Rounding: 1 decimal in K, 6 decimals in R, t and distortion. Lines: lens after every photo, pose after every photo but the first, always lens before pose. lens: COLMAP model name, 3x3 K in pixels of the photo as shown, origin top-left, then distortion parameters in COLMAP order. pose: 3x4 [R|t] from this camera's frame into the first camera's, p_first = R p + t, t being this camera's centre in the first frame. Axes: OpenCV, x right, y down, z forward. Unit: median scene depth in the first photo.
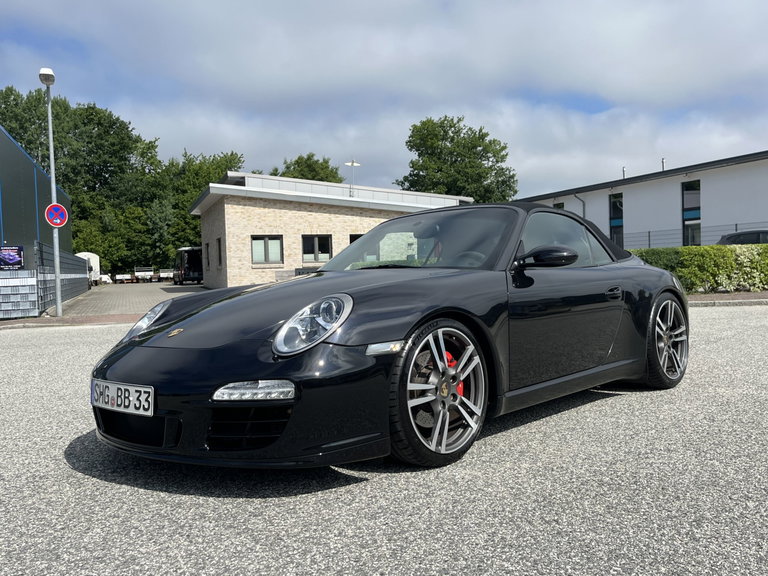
lens RADIAL K [[664.5, 0, 384.0], [0, 664.5, 288.0], [0, 0, 1]] dist [0.031281, -0.010602]
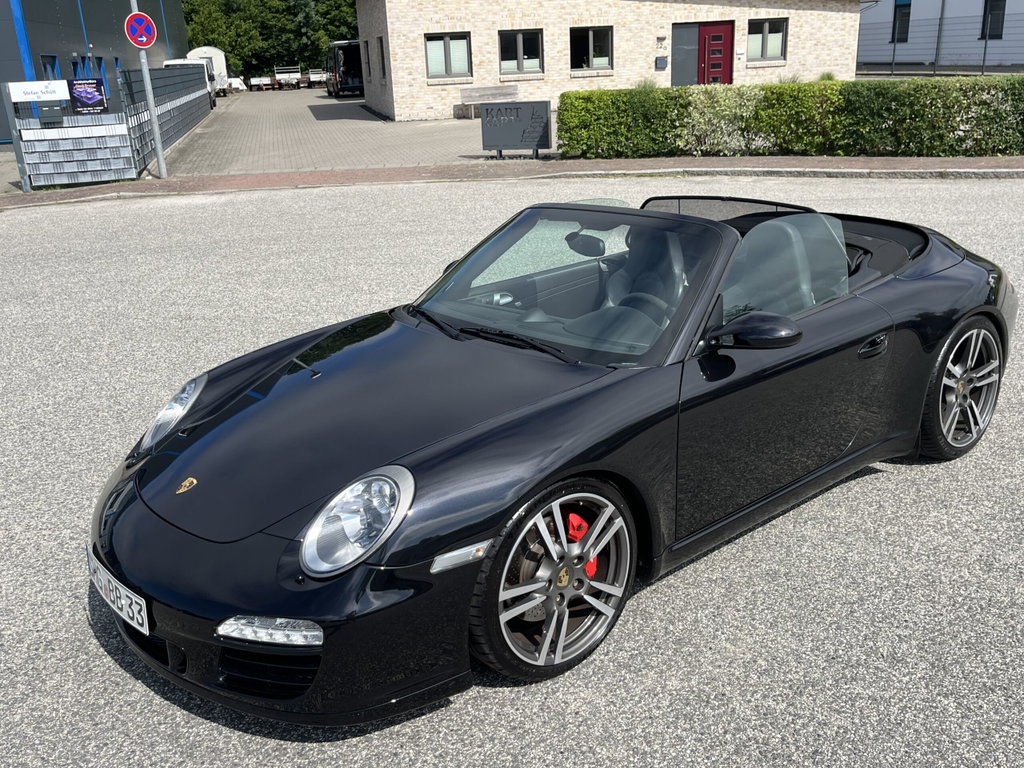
lens RADIAL K [[913.3, 0, 512.0], [0, 913.3, 384.0], [0, 0, 1]] dist [0.034367, -0.001284]
pose [[0.992763, 0.026948, -0.117030, 0.086375], [0.009959, 0.952669, 0.303845, -0.199021], [0.119678, -0.302811, 0.945506, 0.088100]]
